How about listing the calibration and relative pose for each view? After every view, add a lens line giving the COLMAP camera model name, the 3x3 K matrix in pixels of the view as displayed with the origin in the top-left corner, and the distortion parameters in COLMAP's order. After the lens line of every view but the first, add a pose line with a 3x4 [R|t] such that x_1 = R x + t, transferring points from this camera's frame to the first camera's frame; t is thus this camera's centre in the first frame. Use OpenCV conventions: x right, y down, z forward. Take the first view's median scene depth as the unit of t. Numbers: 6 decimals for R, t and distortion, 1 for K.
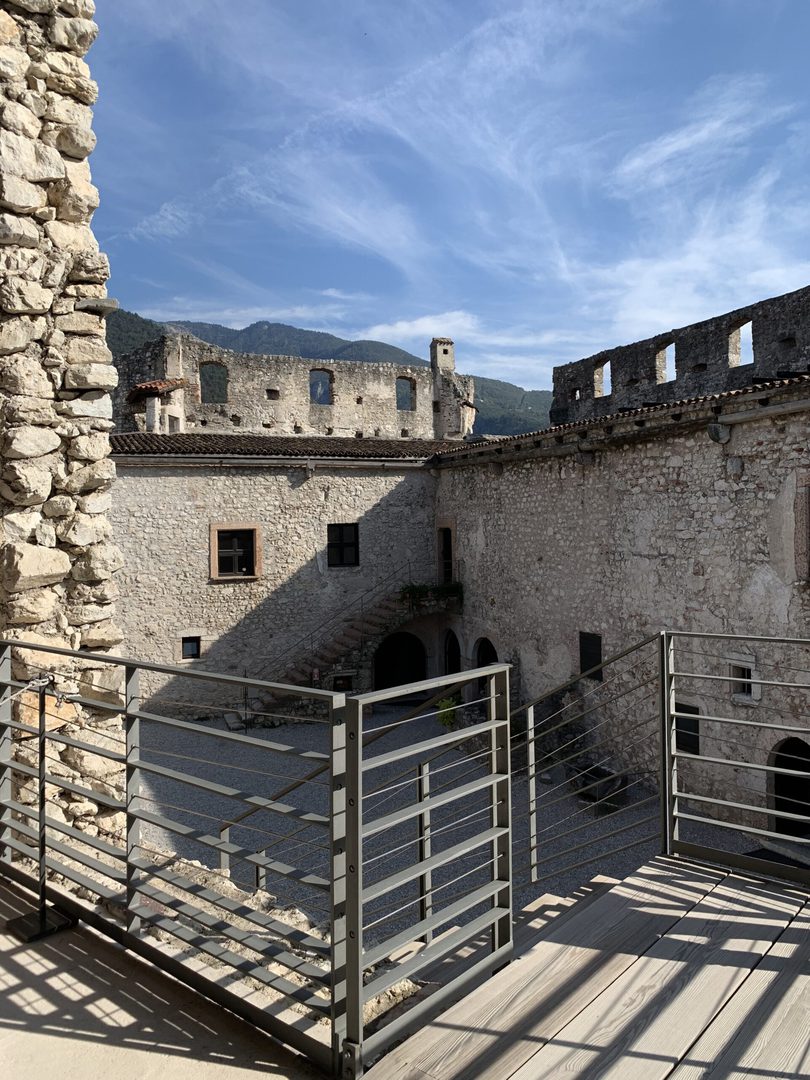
lens RADIAL K [[819.6, 0, 413.8], [0, 819.6, 528.1], [0, 0, 1]] dist [0.025355, -0.032884]
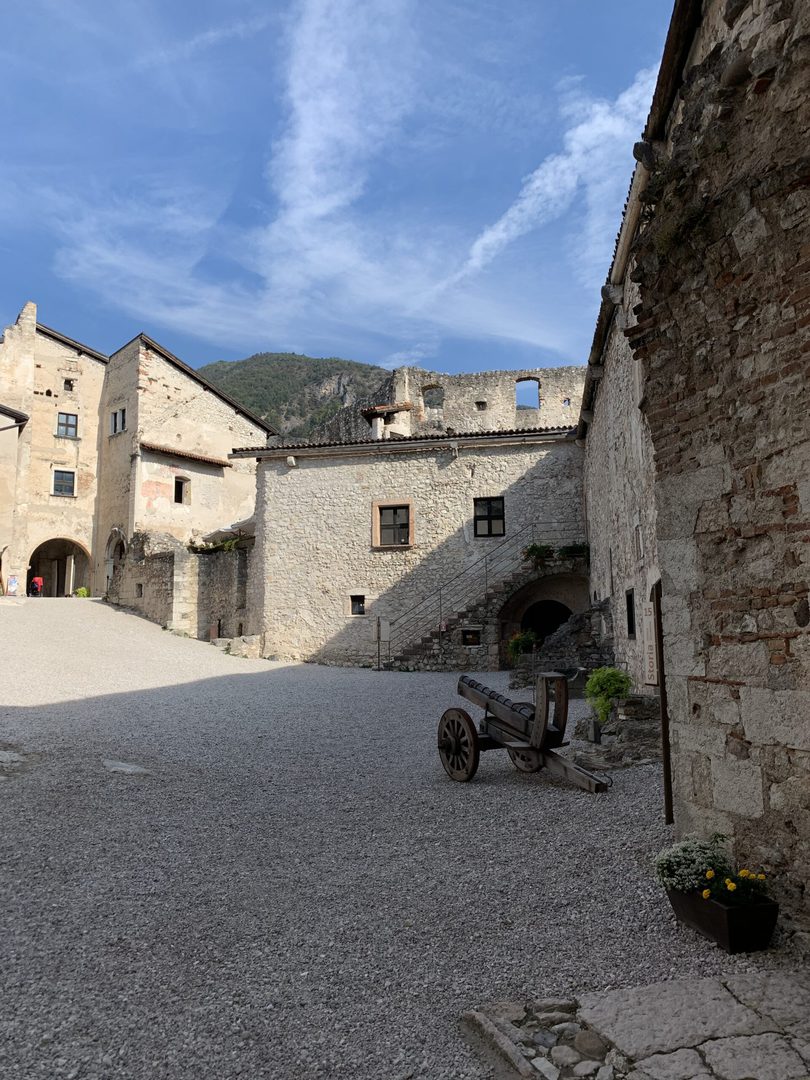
lens RADIAL K [[819.6, 0, 397.4], [0, 819.6, 547.3], [0, 0, 1]] dist [0.025355, -0.032884]
pose [[0.810874, -0.057691, -0.582370, 0.456112], [-0.009906, 0.993633, -0.112225, 0.188426], [0.585137, 0.096769, 0.805140, 0.065268]]
